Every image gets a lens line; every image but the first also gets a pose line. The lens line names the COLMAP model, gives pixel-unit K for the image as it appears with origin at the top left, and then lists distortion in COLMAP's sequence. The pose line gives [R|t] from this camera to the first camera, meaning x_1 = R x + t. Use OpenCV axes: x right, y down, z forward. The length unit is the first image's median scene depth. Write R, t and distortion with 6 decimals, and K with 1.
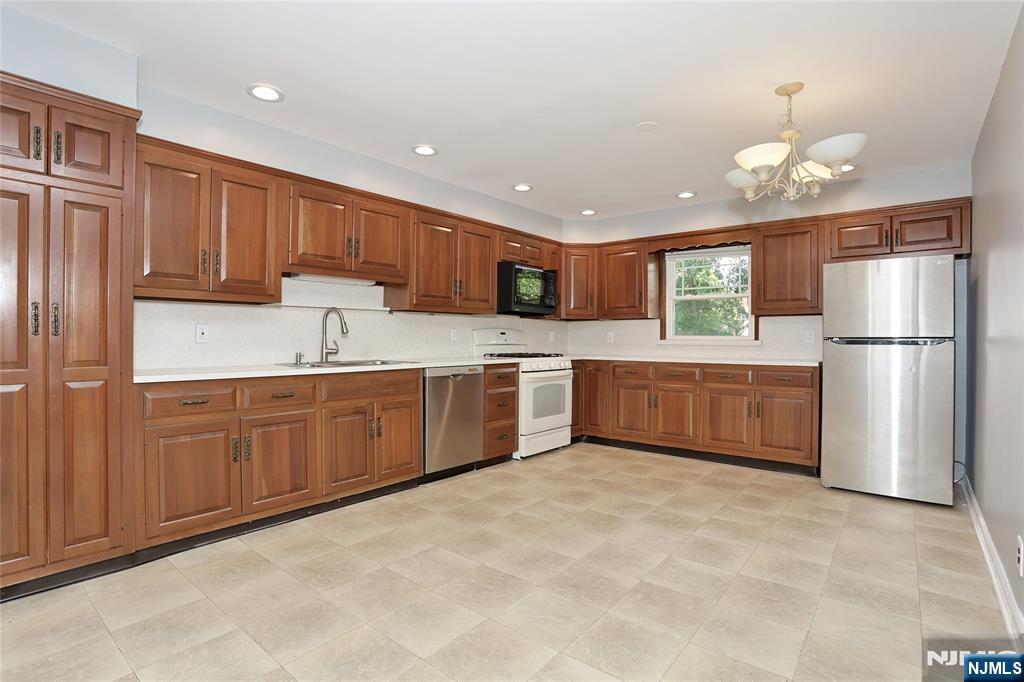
lens RADIAL K [[492.6, 0, 512.0], [0, 492.6, 341.0], [0, 0, 1]] dist [-0.000590, 0.000139]
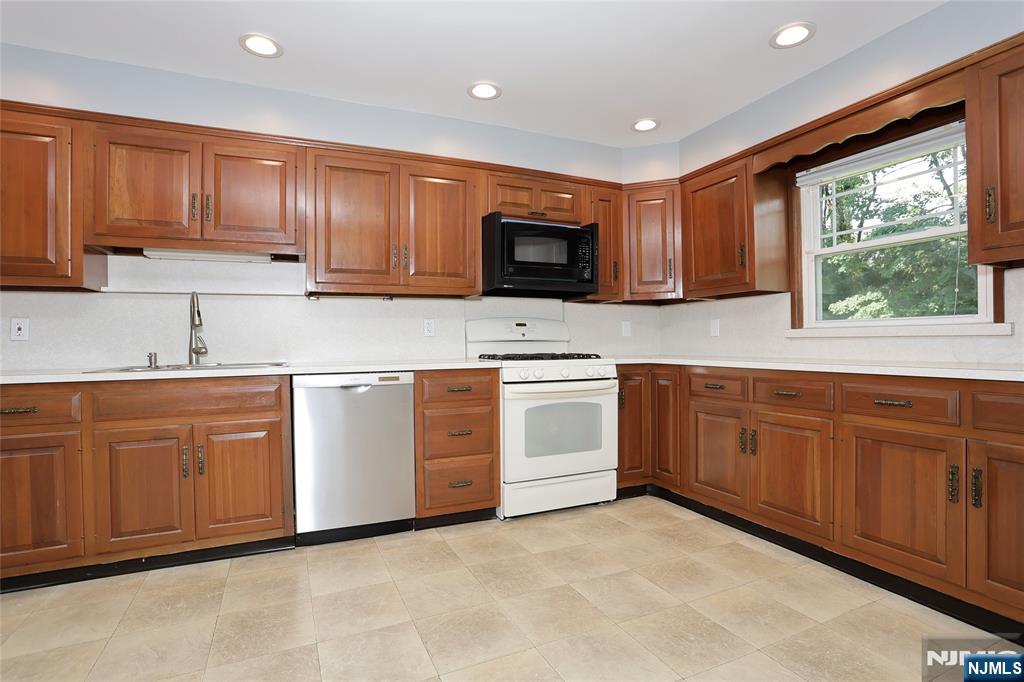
lens RADIAL K [[506.0, 0, 512.4], [0, 506.0, 332.7], [0, 0, 1]] dist [-0.001339, -0.000292]
pose [[0.896448, -0.017510, -0.442803, 0.300936], [0.010236, 0.999771, -0.018813, 0.009980], [0.443031, 0.012332, 0.896422, 0.385647]]
